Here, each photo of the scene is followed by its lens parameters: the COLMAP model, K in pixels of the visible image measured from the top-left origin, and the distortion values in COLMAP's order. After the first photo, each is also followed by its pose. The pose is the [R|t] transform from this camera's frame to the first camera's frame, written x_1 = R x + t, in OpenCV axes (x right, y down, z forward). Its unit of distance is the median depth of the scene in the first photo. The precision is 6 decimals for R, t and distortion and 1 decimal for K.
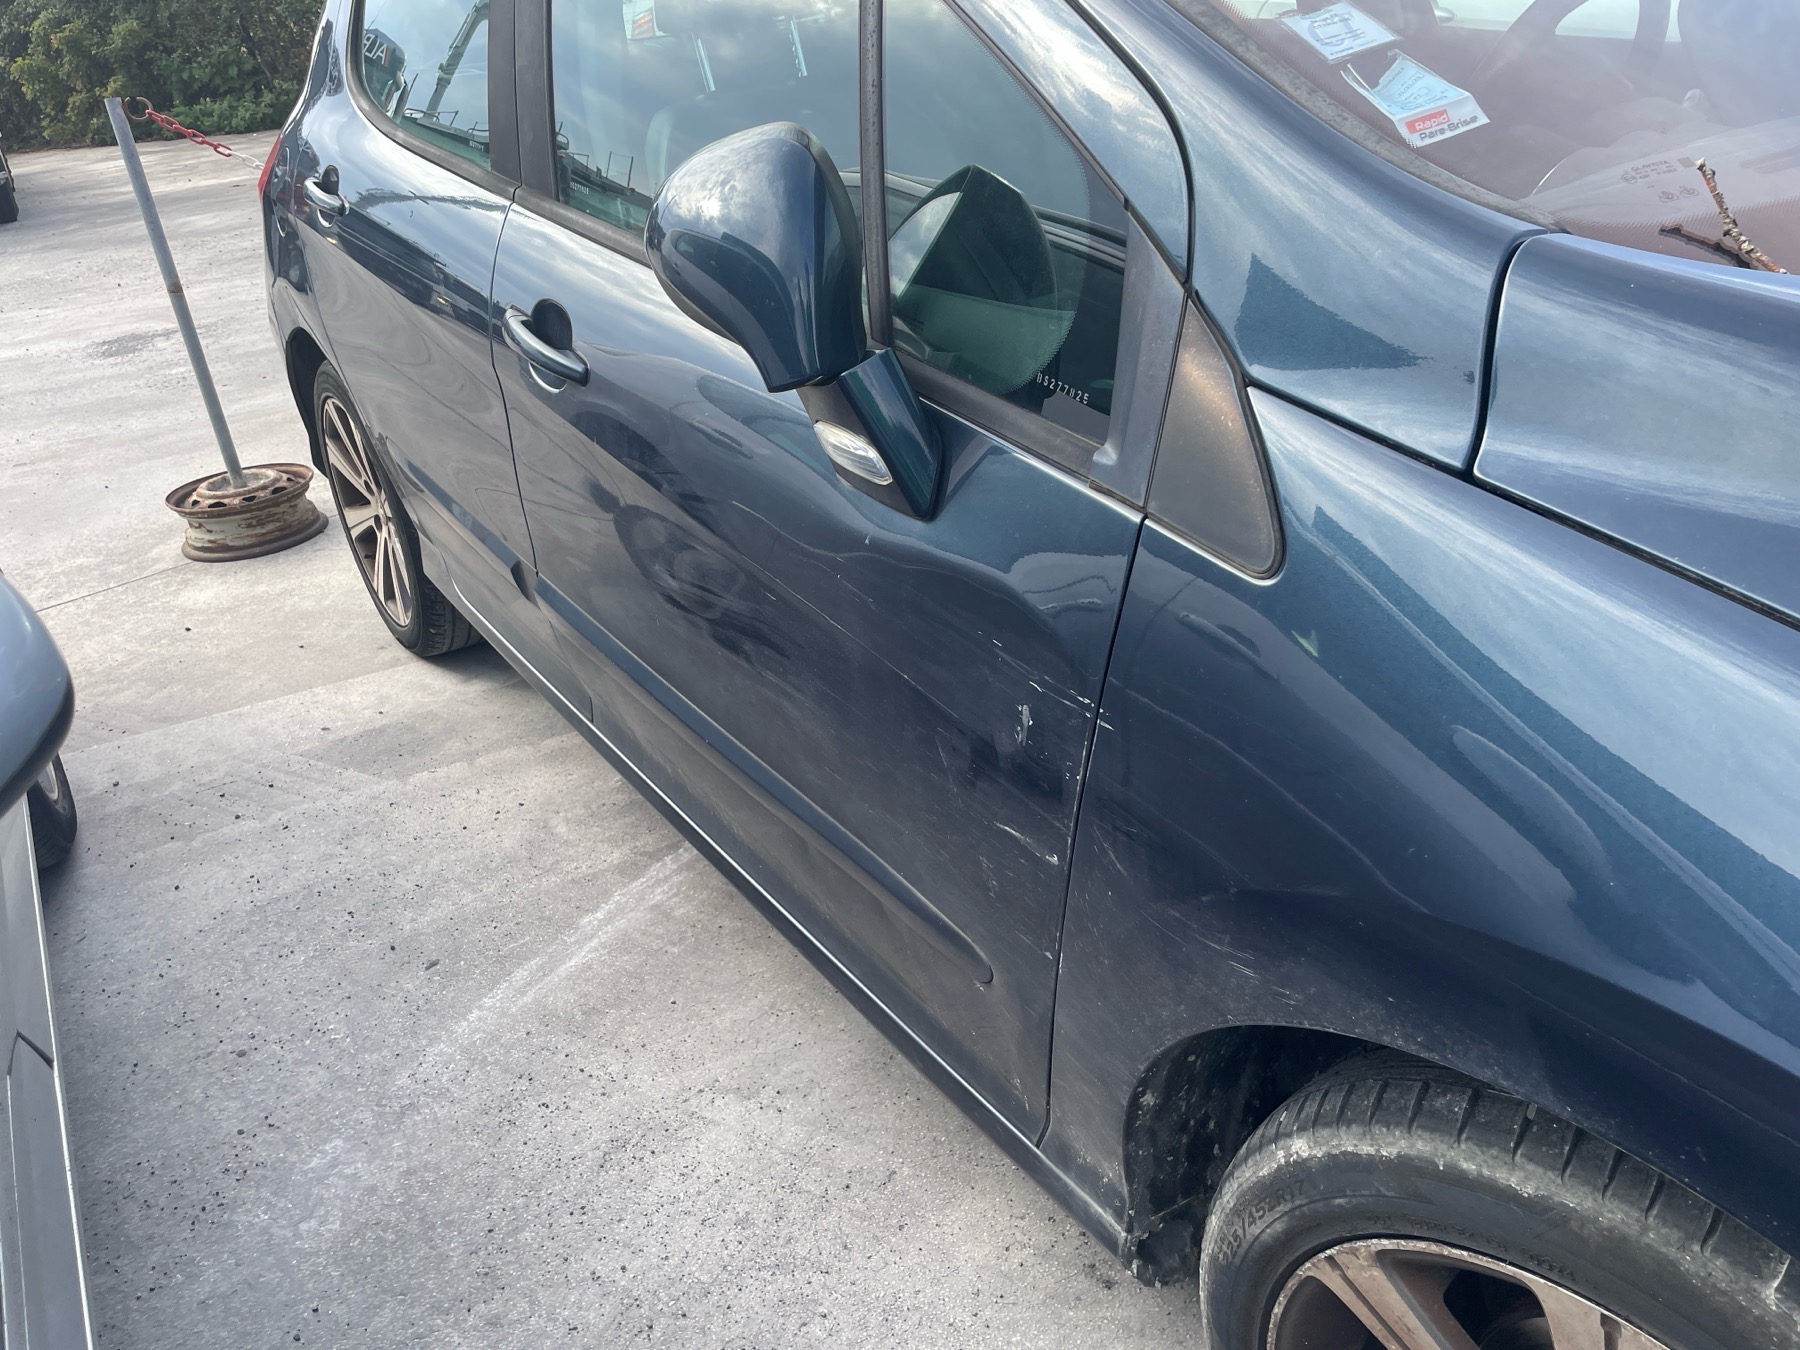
lens RADIAL K [[1316.3, 0, 917.0], [0, 1316.3, 673.1], [0, 0, 1]] dist [0.064453, -0.054310]
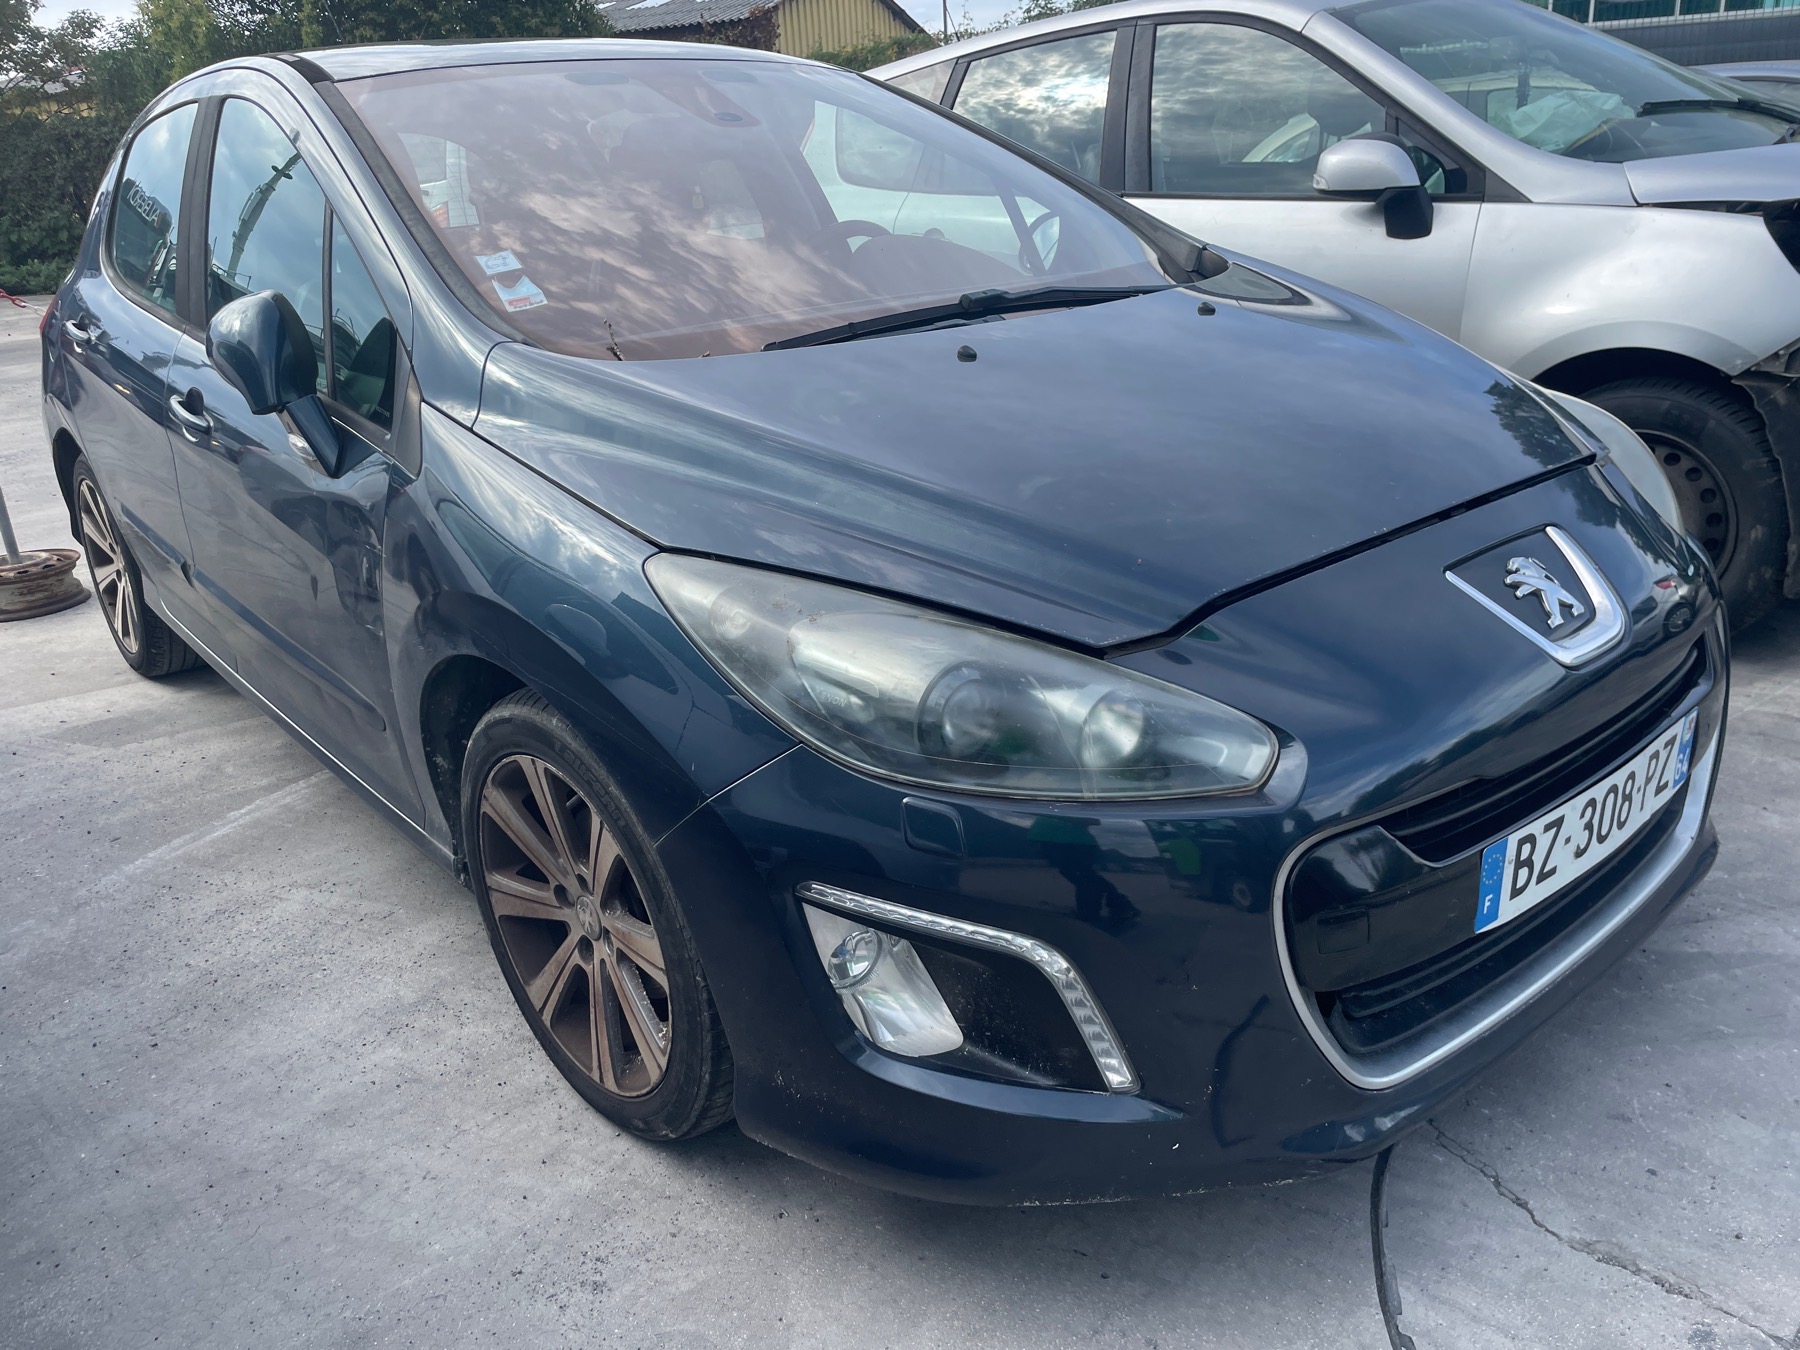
lens RADIAL K [[1316.3, 0, 897.5], [0, 1316.3, 672.0], [0, 0, 1]] dist [0.064453, -0.054310]
pose [[0.994964, 0.000077, 0.100236, 0.269002], [0.012129, 0.992558, -0.121165, 0.177906], [-0.099500, 0.121770, 0.987558, -0.437948]]
